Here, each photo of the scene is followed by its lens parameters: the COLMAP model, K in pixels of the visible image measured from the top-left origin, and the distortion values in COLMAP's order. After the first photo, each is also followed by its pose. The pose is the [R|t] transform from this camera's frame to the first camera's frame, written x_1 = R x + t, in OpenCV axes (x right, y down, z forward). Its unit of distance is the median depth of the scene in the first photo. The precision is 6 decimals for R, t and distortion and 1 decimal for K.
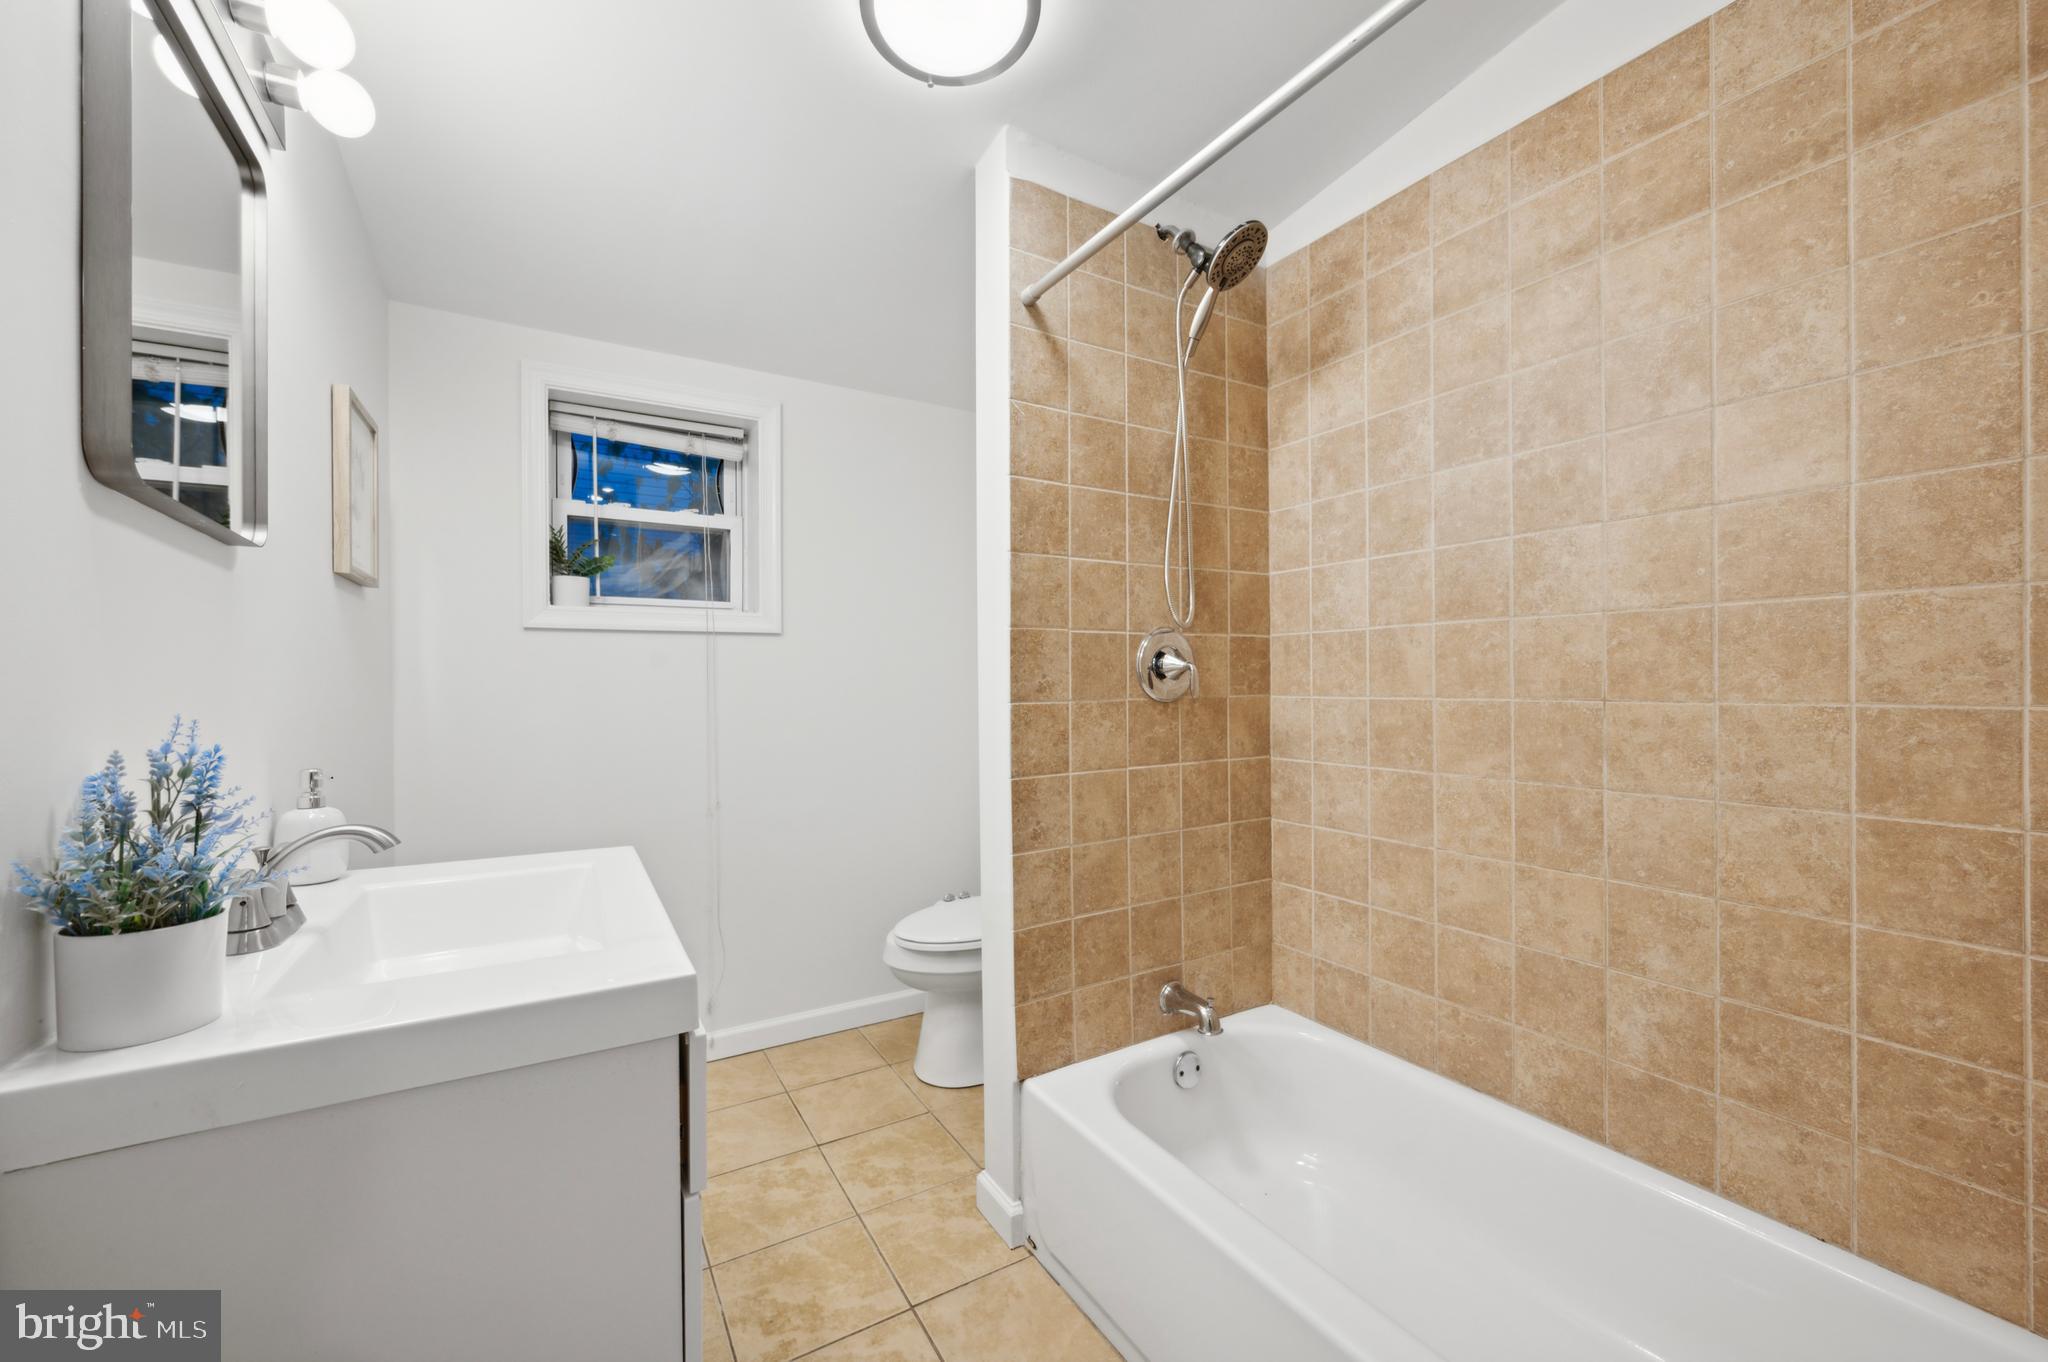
lens RADIAL K [[836.4, 0, 1024.0], [0, 836.4, 681.0], [0, 0, 1]] dist [-0.000168, -0.000234]
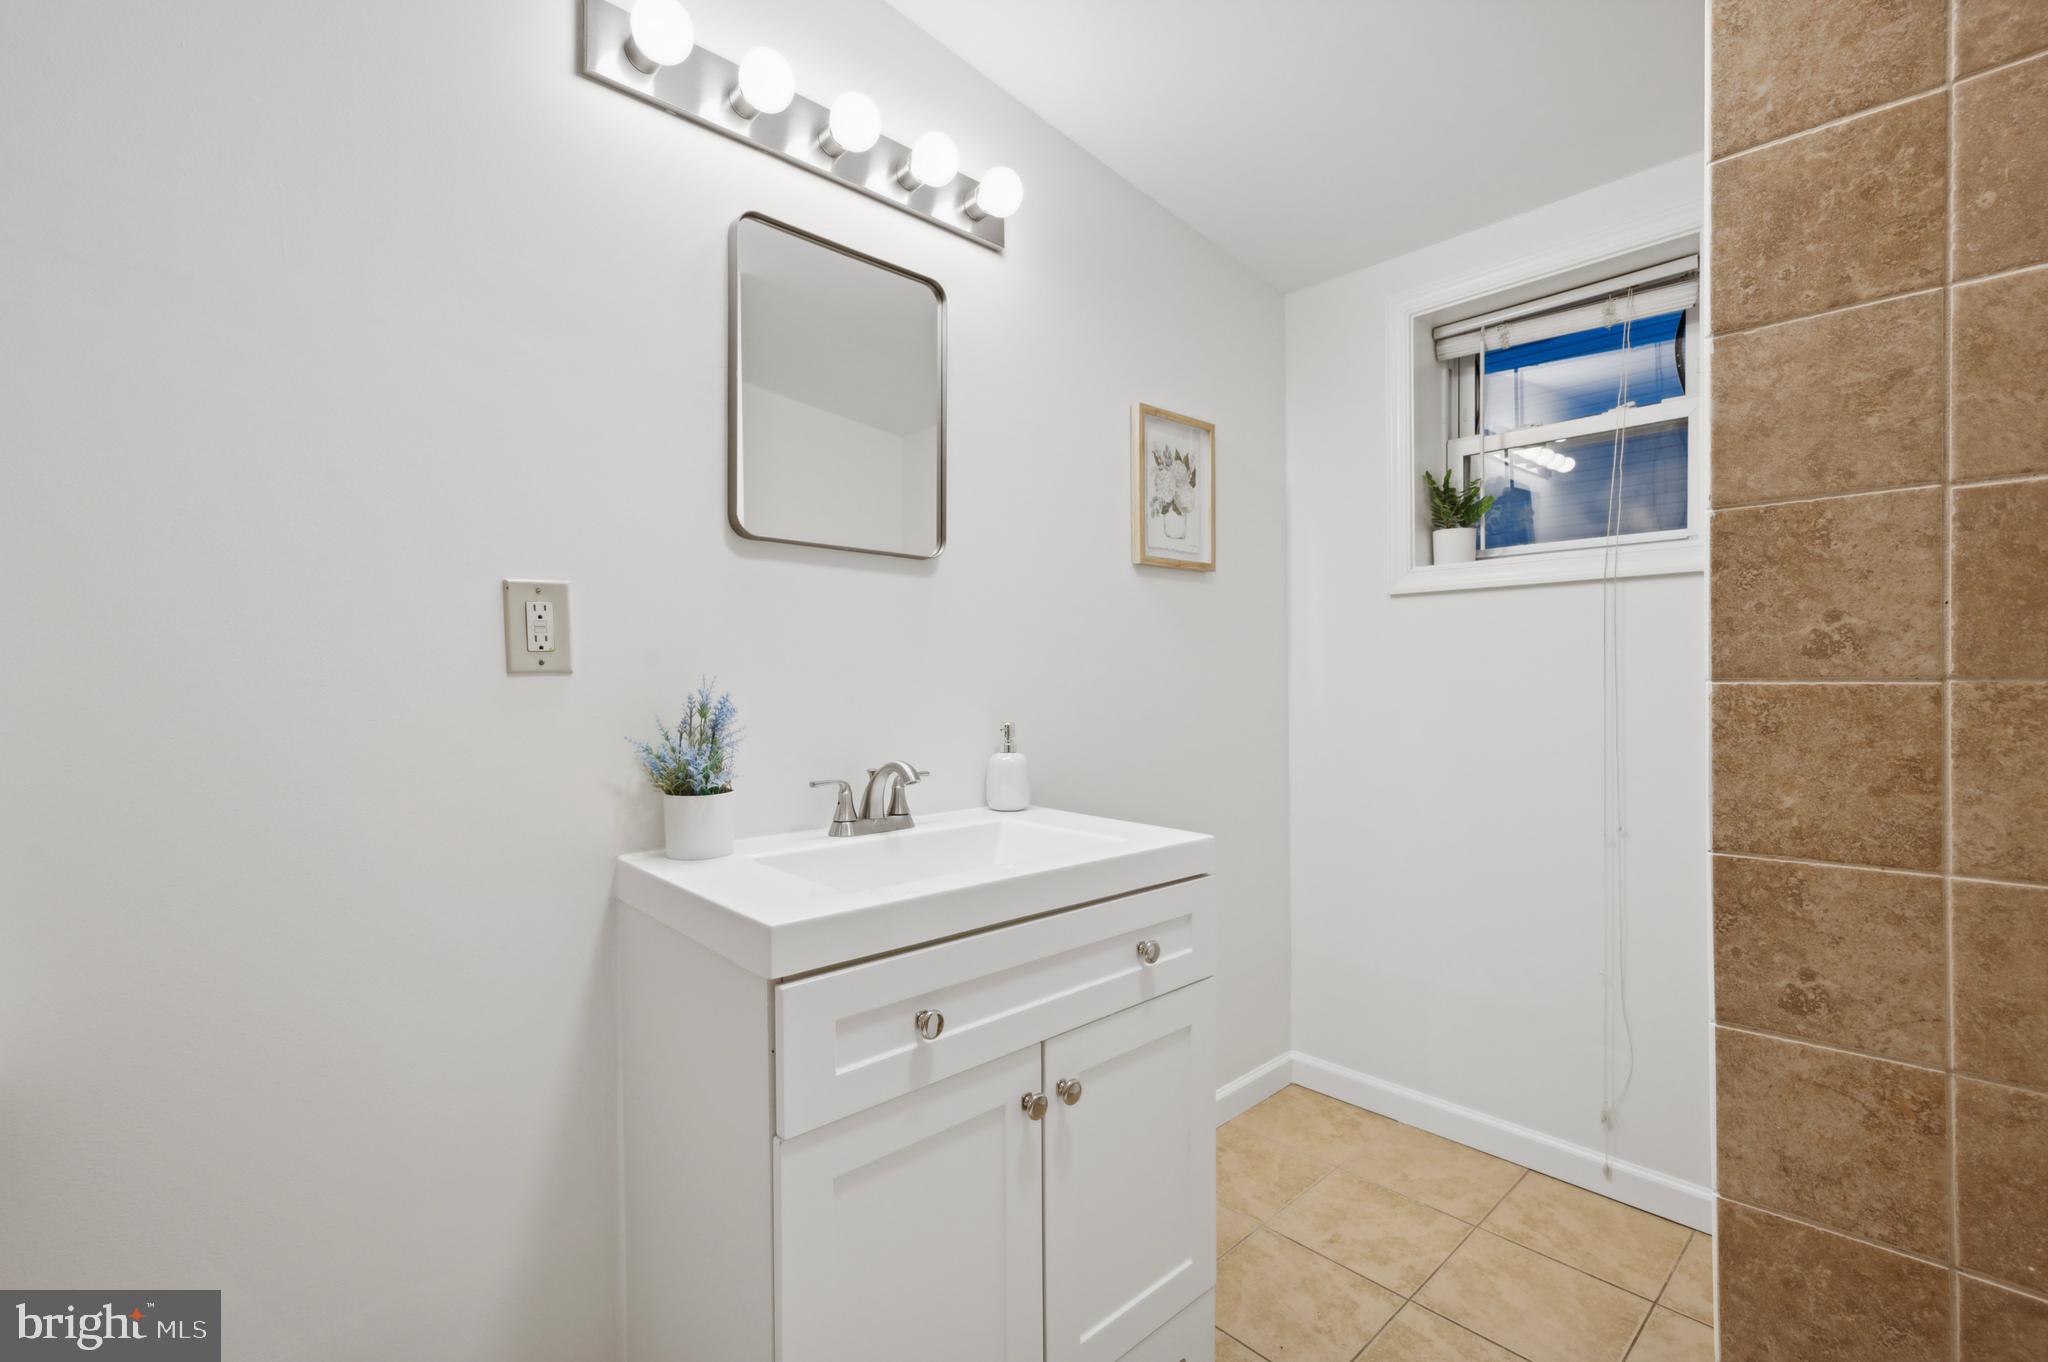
lens RADIAL K [[914.1, 0, 1025.3], [0, 914.1, 685.8], [0, 0, 1]] dist [-0.001450, 0.000283]
pose [[0.183139, 0.015964, -0.982957, 0.378051], [0.008072, 0.999810, 0.017742, 0.016620], [0.983054, -0.011184, 0.182975, 0.534831]]
